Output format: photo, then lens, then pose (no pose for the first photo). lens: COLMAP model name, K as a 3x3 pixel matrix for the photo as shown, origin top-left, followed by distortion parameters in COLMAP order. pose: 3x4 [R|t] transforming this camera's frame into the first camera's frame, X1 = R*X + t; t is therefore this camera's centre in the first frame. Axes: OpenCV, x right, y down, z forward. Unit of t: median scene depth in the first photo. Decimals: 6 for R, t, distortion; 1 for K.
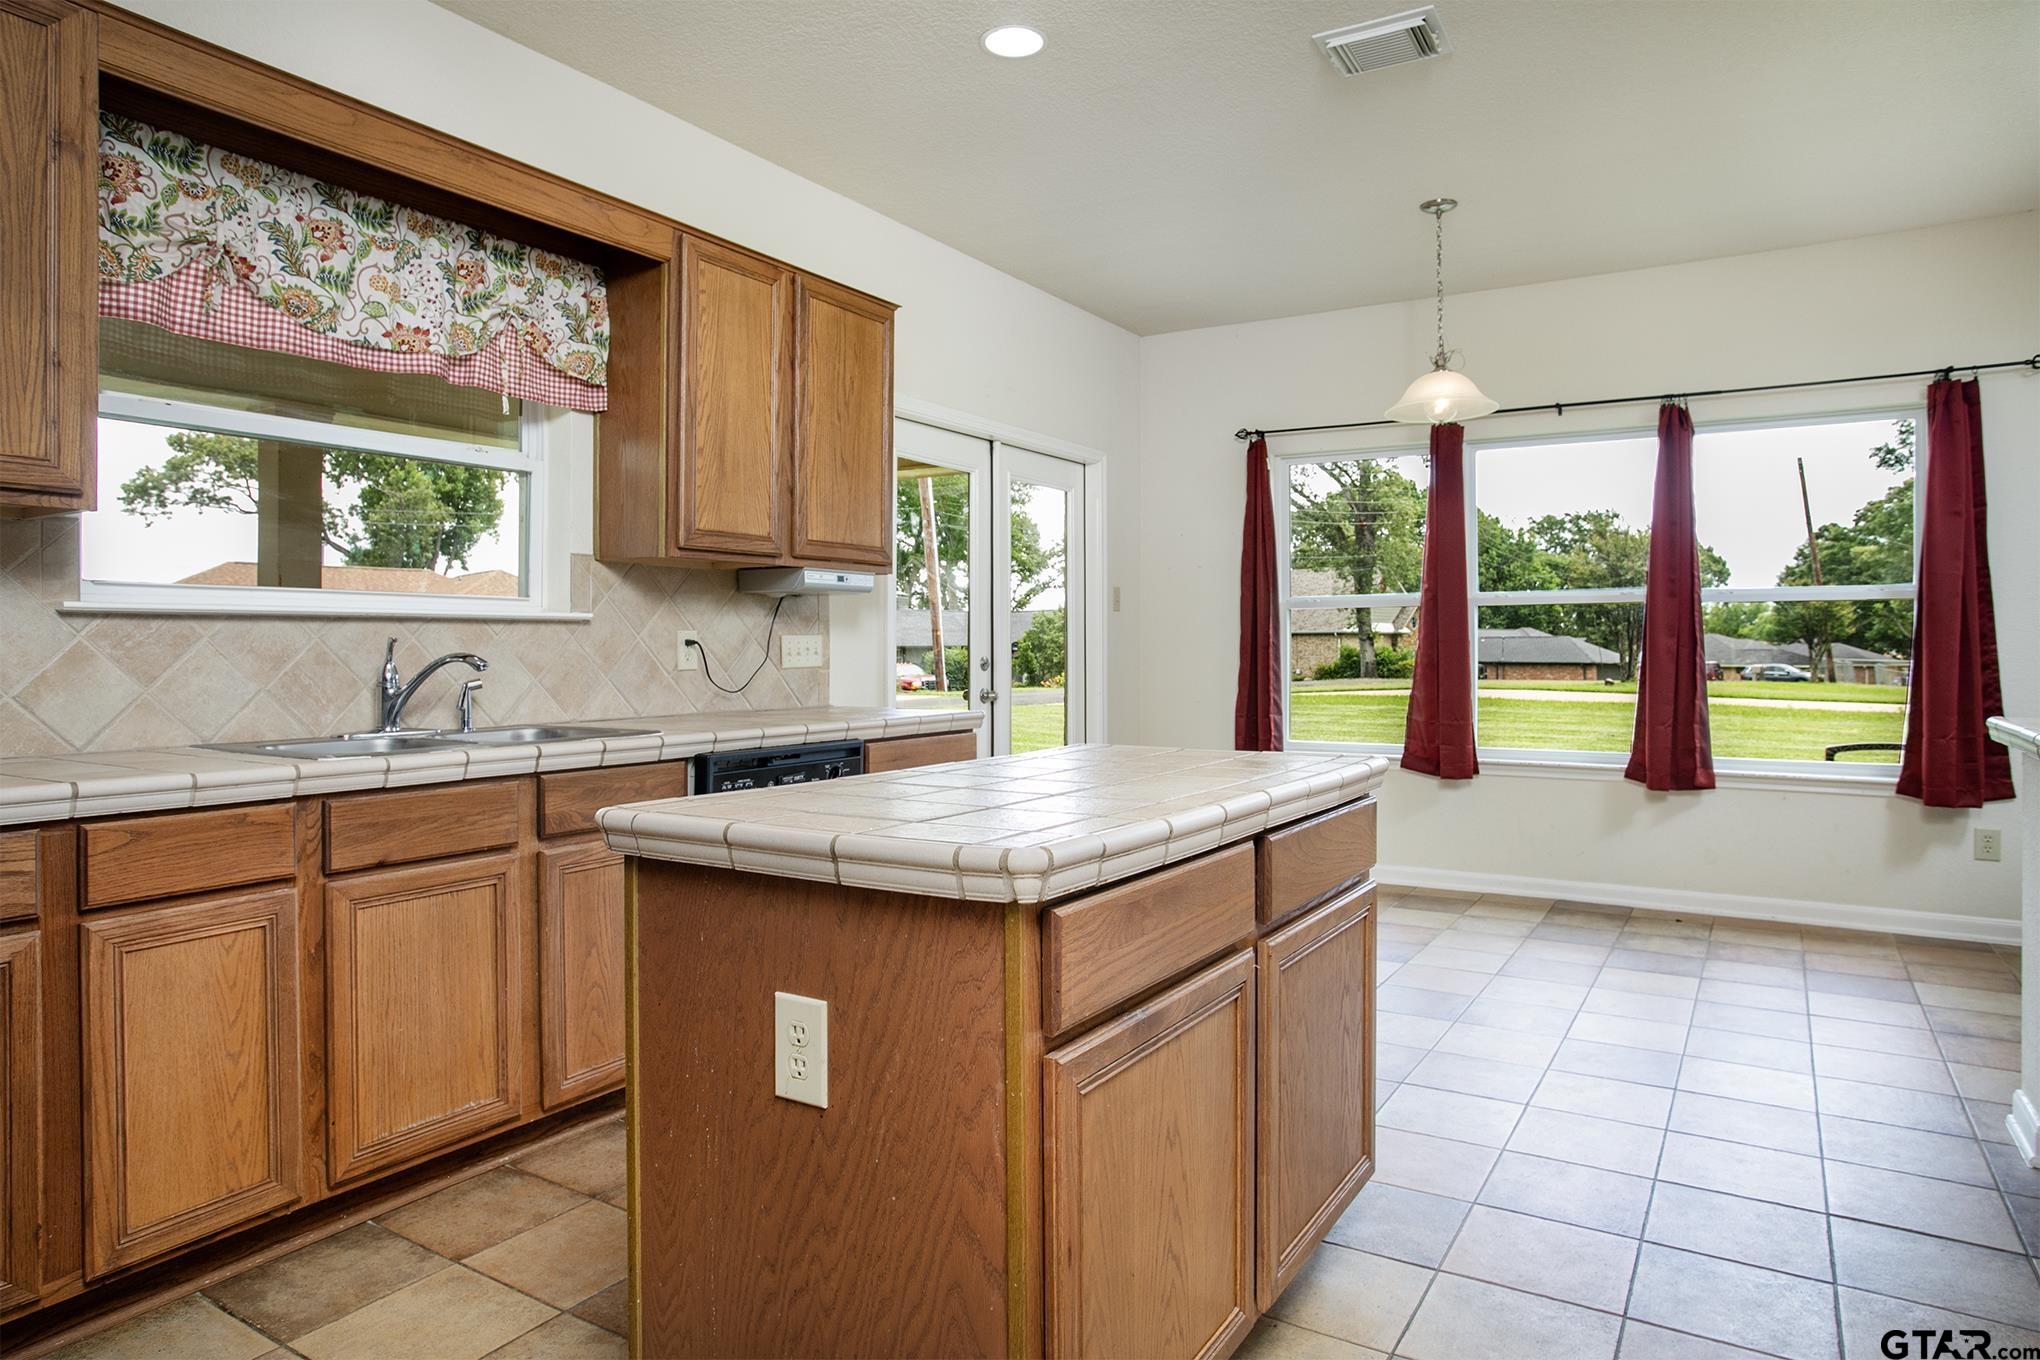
lens RADIAL K [[1236.6, 0, 1028.4], [0, 1236.6, 641.3], [0, 0, 1]] dist [-0.073019, 0.051021]
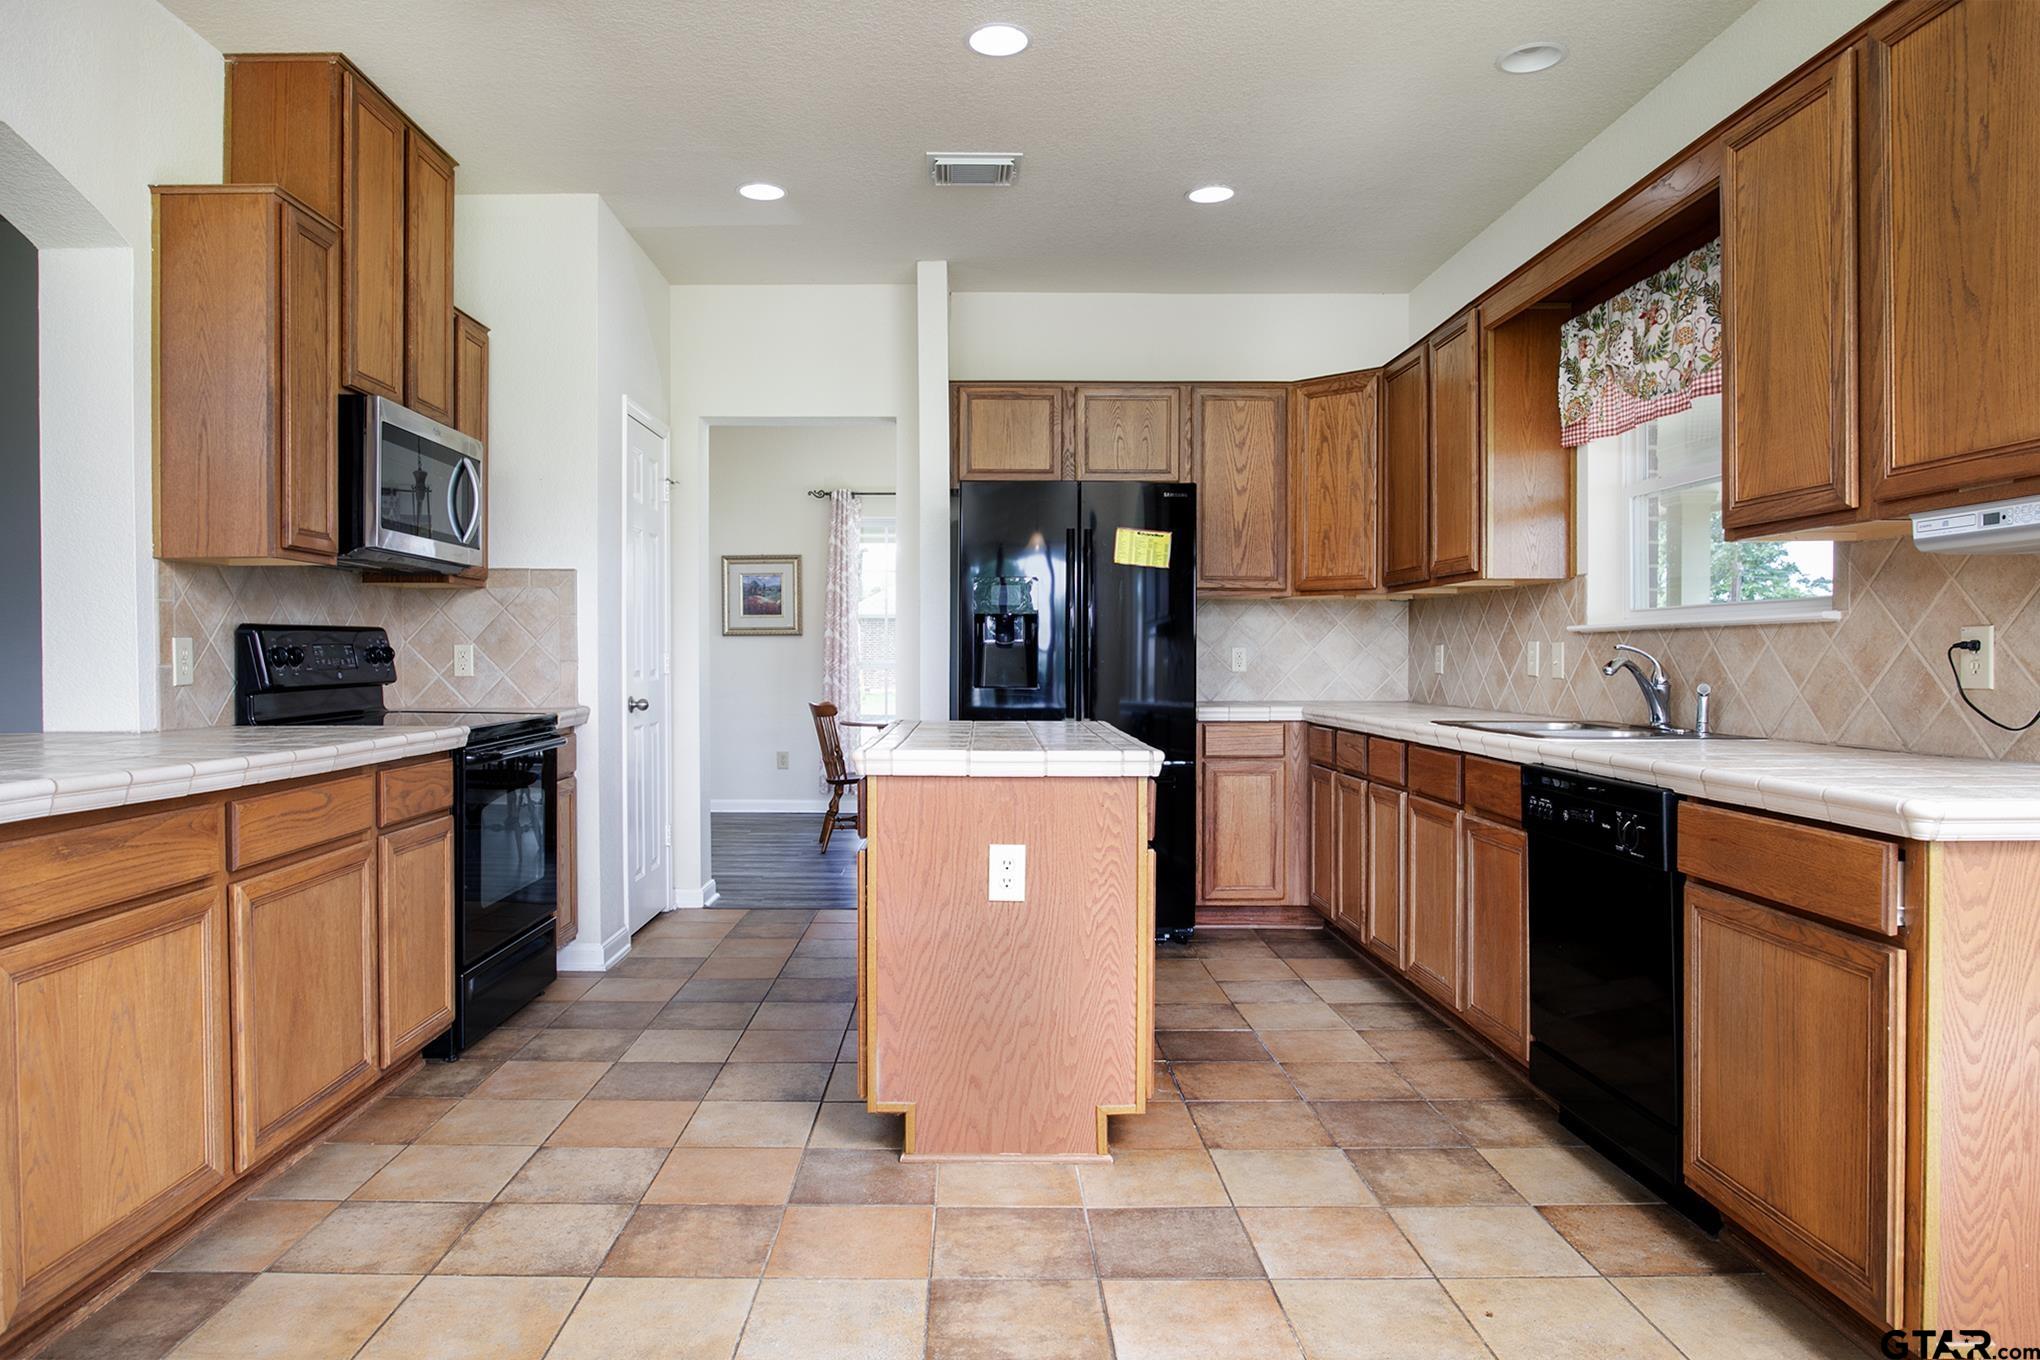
lens RADIAL K [[1279.9, 0, 941.4], [0, 1279.9, 671.7], [0, 0, 1]] dist [-0.058529, 0.027432]
pose [[-0.866267, 0.008771, -0.499504, 0.605702], [0.005845, 0.999955, 0.007422, 0.008115], [0.499547, 0.003510, -0.866280, 1.543297]]
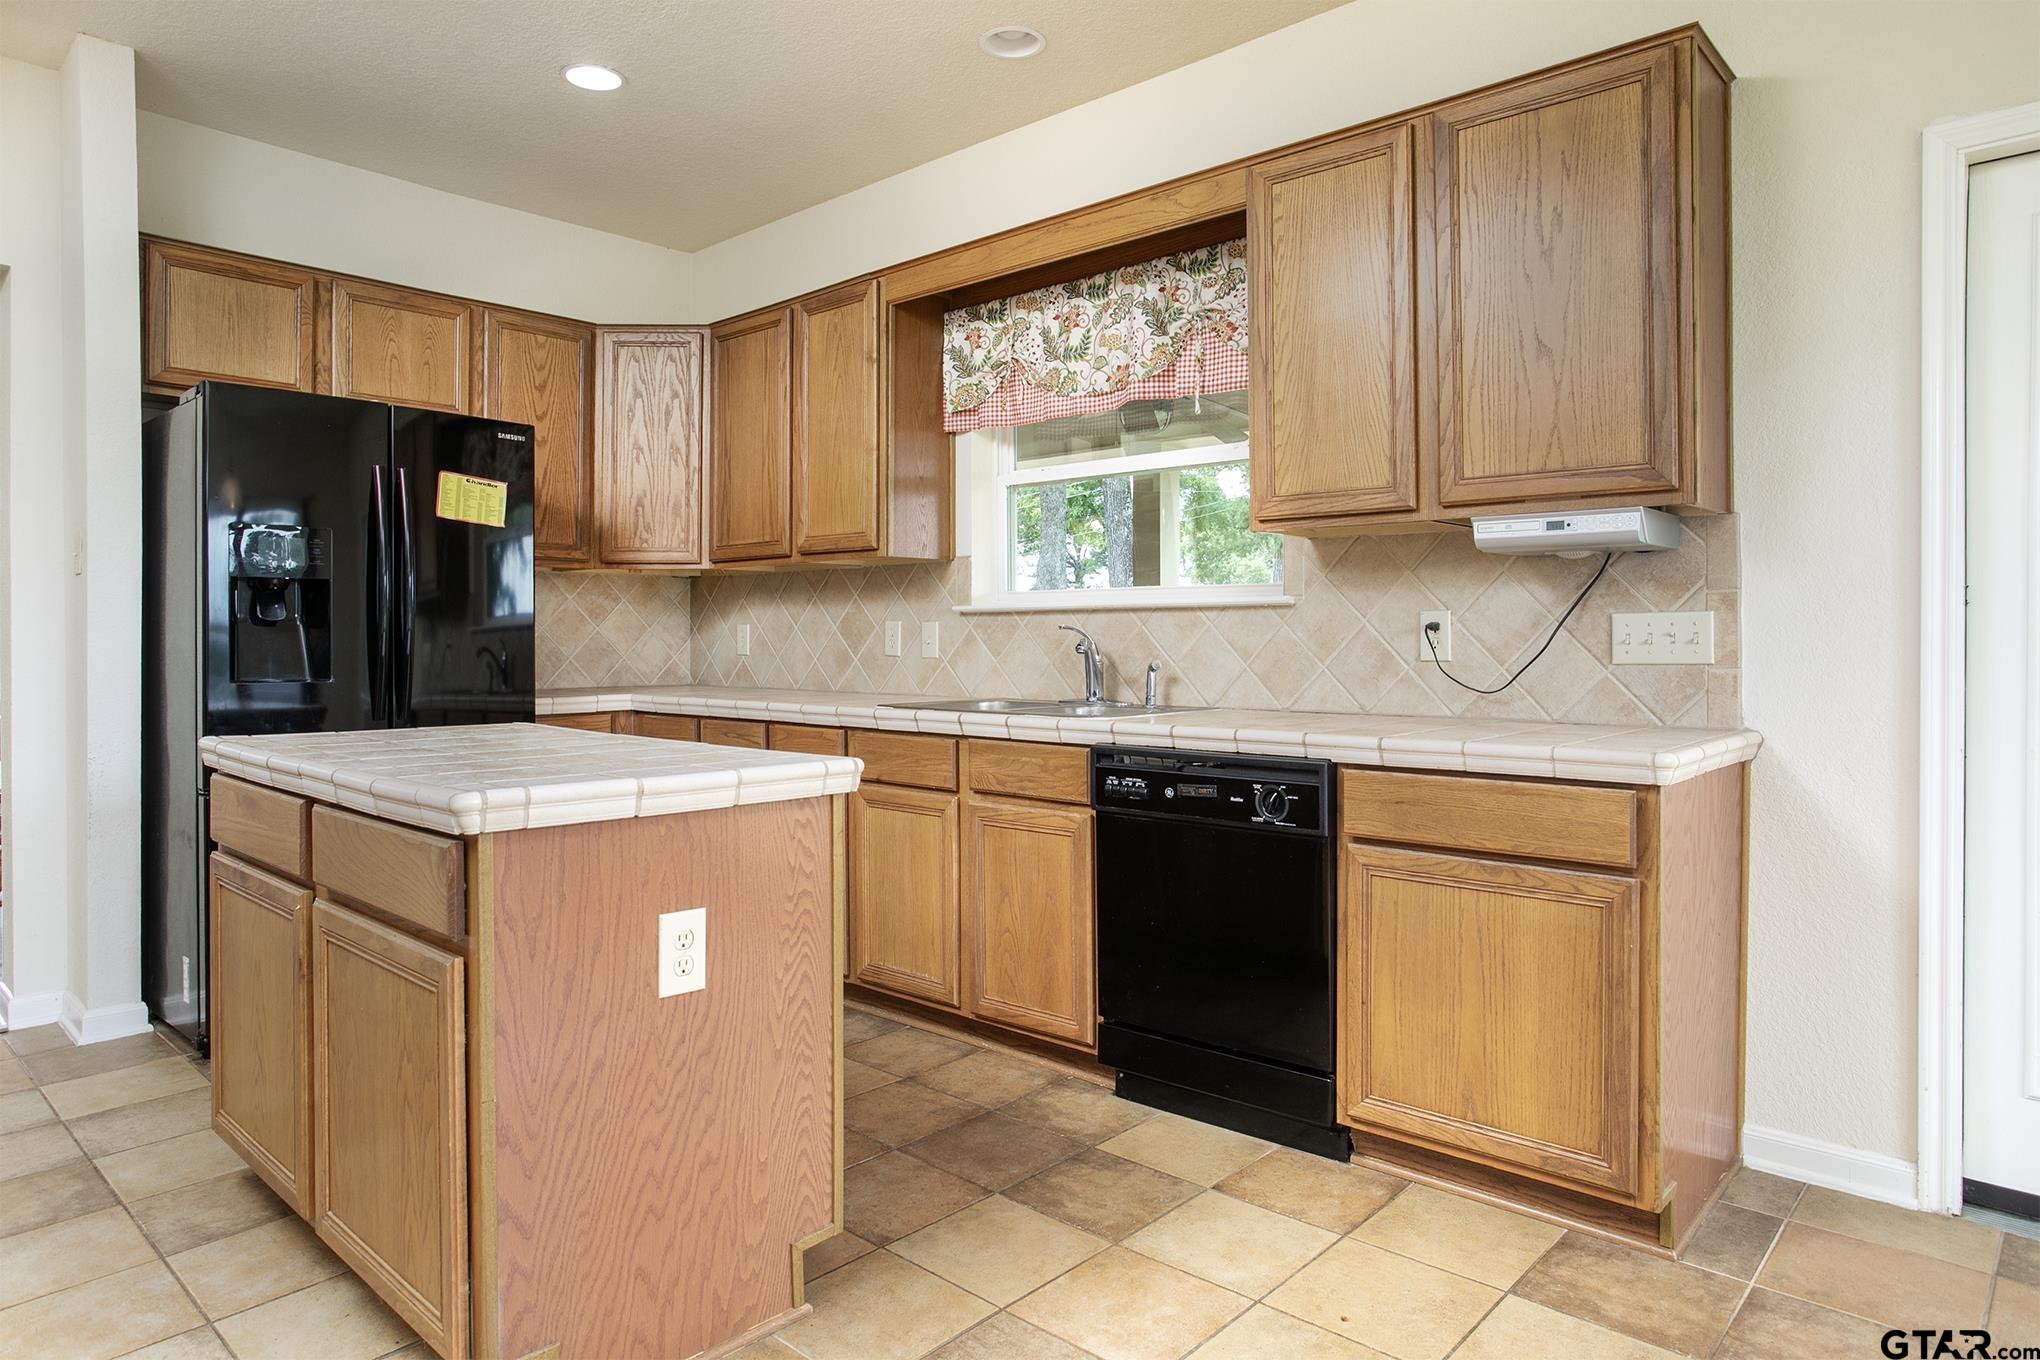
lens RADIAL K [[1236.6, 0, 1028.4], [0, 1236.6, 641.3], [0, 0, 1]] dist [-0.073019, 0.051021]
pose [[-0.192564, 0.005712, -0.981268, 0.660835], [0.008229, 0.999957, 0.004206, 0.006356], [0.981250, -0.007265, -0.192603, 1.070550]]
